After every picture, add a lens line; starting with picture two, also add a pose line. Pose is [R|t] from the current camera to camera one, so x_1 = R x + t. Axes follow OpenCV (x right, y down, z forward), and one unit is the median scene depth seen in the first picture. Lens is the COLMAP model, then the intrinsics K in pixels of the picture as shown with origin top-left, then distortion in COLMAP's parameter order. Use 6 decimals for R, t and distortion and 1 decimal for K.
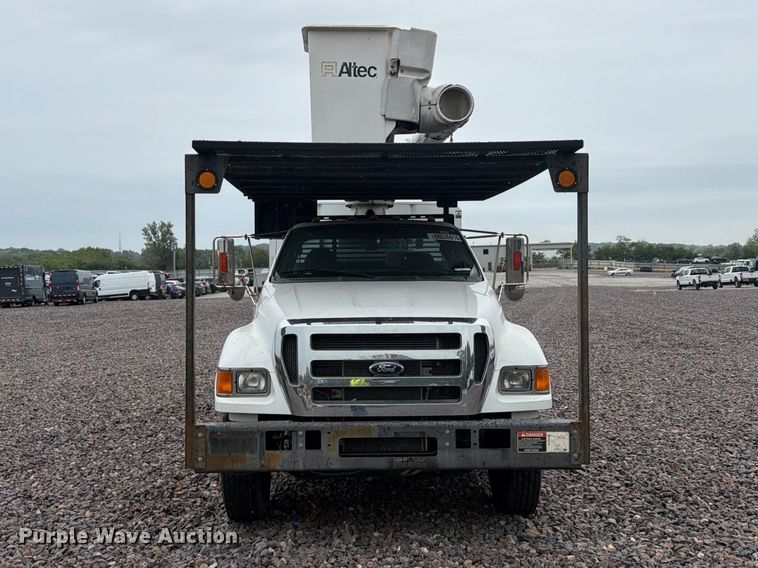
lens RADIAL K [[834.0, 0, 379.0], [0, 834.0, 284.0], [0, 0, 1]] dist [0.101992, -0.014055]
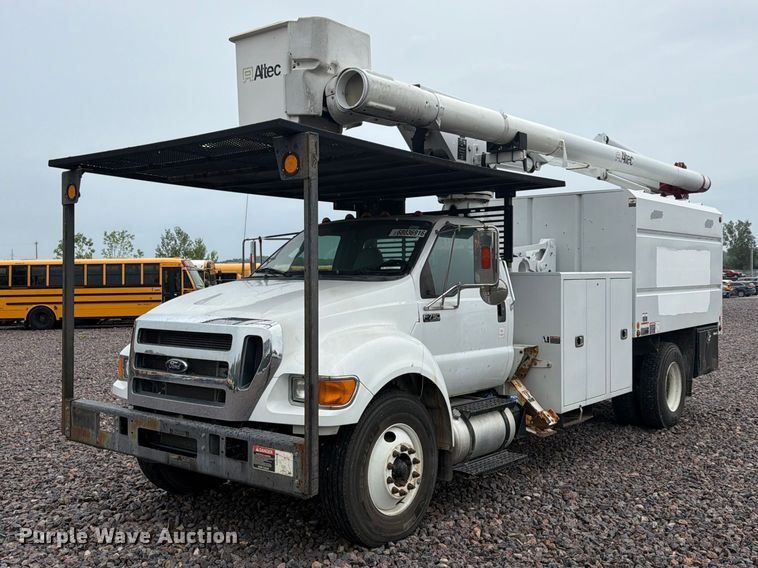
lens RADIAL K [[779.0, 0, 379.0], [0, 779.0, 284.0], [0, 0, 1]] dist [0.079227, -0.018440]
pose [[0.751273, 0.010139, -0.659914, 0.702518], [-0.009074, 0.999946, 0.005033, -0.004299], [0.659929, 0.002206, 0.751325, 0.379850]]
